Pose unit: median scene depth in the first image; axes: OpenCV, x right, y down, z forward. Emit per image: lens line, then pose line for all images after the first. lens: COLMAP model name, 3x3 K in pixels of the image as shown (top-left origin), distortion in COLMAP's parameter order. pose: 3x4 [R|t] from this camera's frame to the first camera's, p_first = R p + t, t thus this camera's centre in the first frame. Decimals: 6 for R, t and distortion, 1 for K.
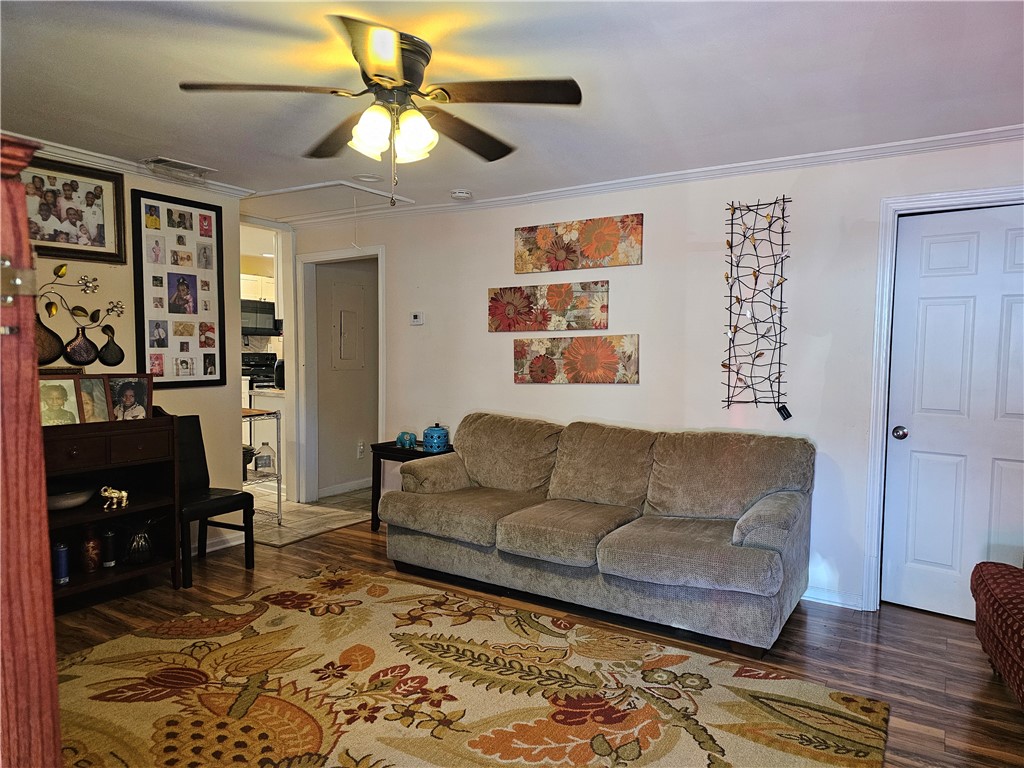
lens RADIAL K [[708.6, 0, 508.9], [0, 708.6, 389.4], [0, 0, 1]] dist [0.070908, -0.065617]
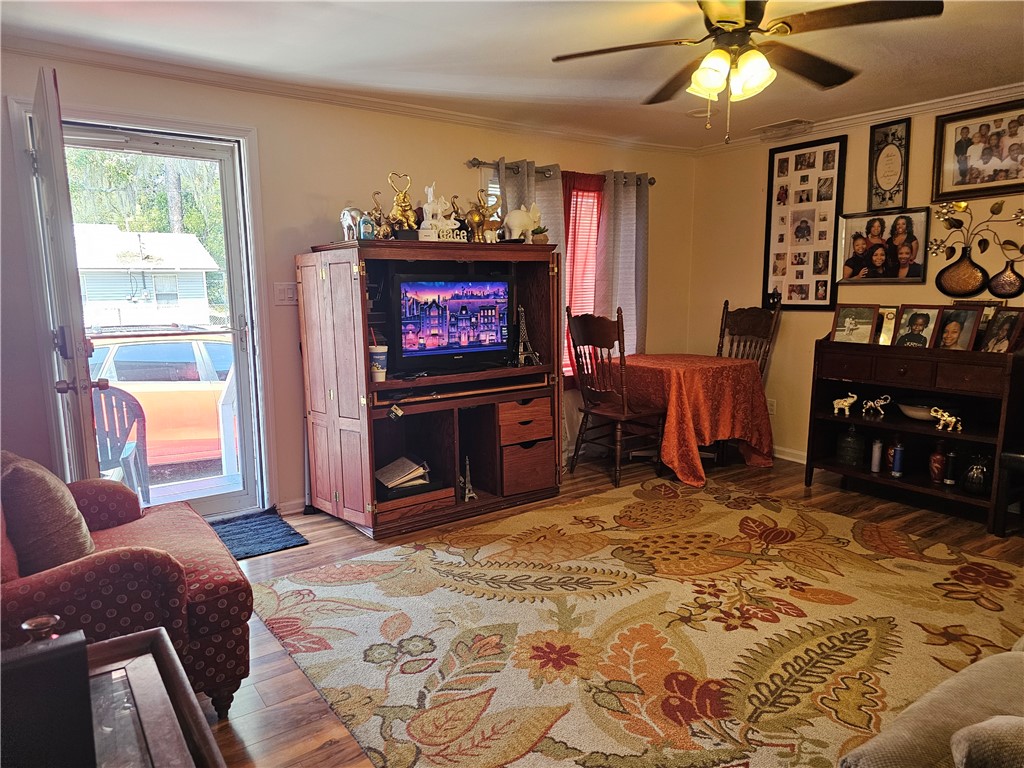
lens RADIAL K [[708.6, 0, 508.9], [0, 708.6, 389.4], [0, 0, 1]] dist [0.070908, -0.065617]
pose [[-0.388799, 0.121712, -0.913248, 0.840374], [-0.065854, 0.985029, 0.159315, -0.029413], [0.918966, 0.122083, -0.374963, 0.977982]]
